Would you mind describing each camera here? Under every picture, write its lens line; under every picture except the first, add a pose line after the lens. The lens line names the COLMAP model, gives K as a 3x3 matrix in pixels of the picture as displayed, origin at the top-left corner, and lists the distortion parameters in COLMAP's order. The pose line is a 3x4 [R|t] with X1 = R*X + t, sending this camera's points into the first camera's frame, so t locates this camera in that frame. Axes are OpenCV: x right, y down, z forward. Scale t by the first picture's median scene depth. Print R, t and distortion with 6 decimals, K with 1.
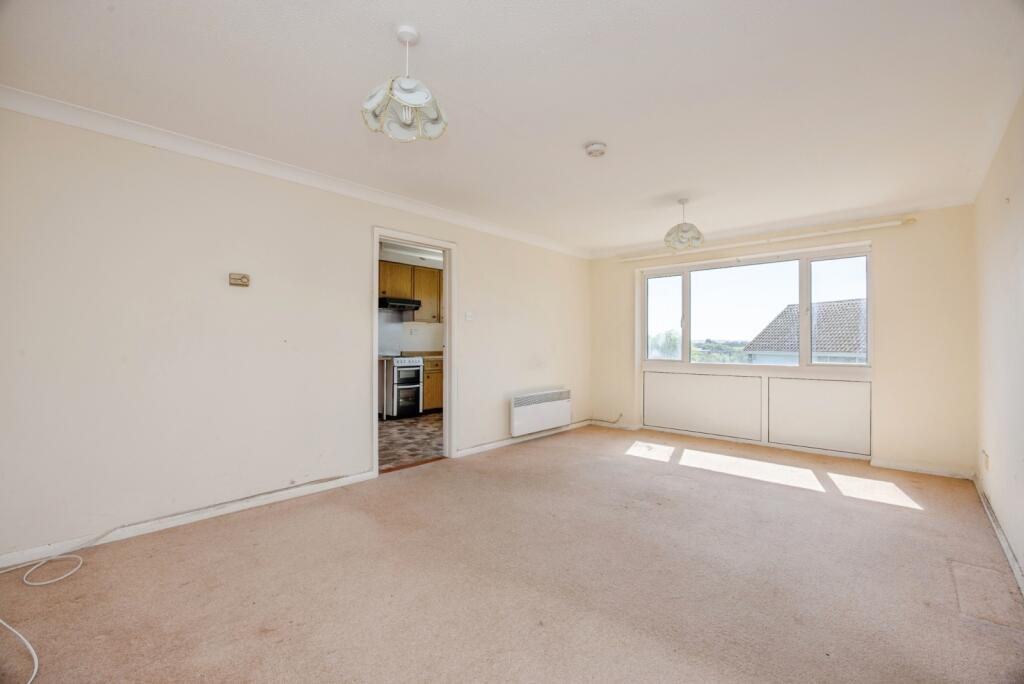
lens RADIAL K [[438.3, 0, 512.0], [0, 438.3, 342.0], [0, 0, 1]] dist [-0.014807, 0.000777]
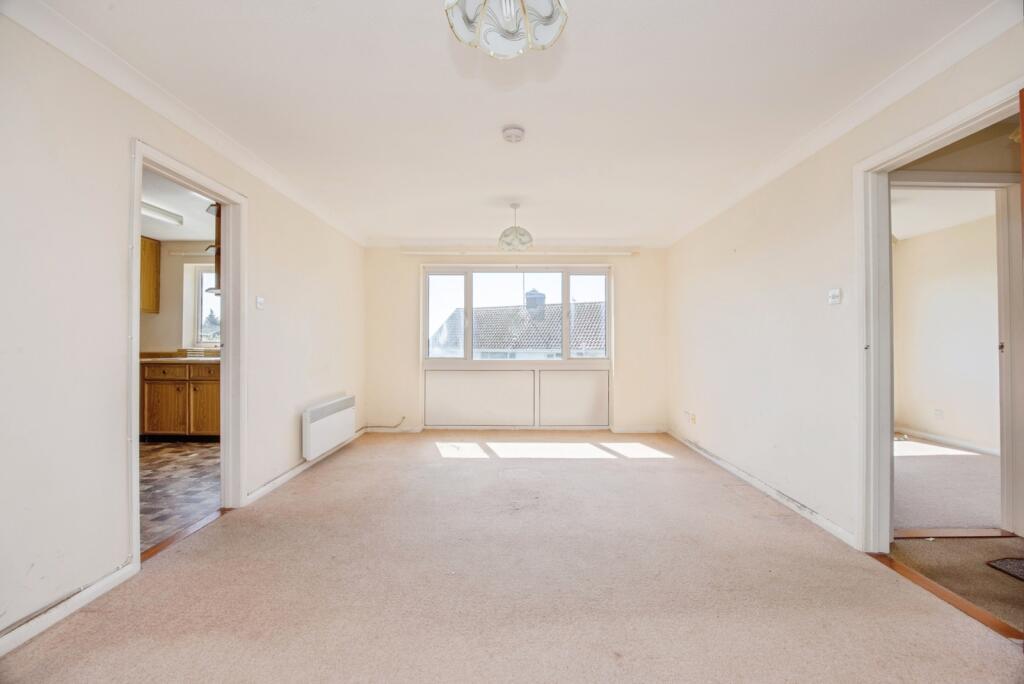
lens RADIAL K [[438.3, 0, 512.0], [0, 438.3, 342.0], [0, 0, 1]] dist [-0.014807, 0.000777]
pose [[0.733873, -0.001405, 0.679285, -0.268781], [-0.001444, 0.999992, 0.003629, 0.001180], [-0.679285, -0.003644, 0.733865, 0.192969]]
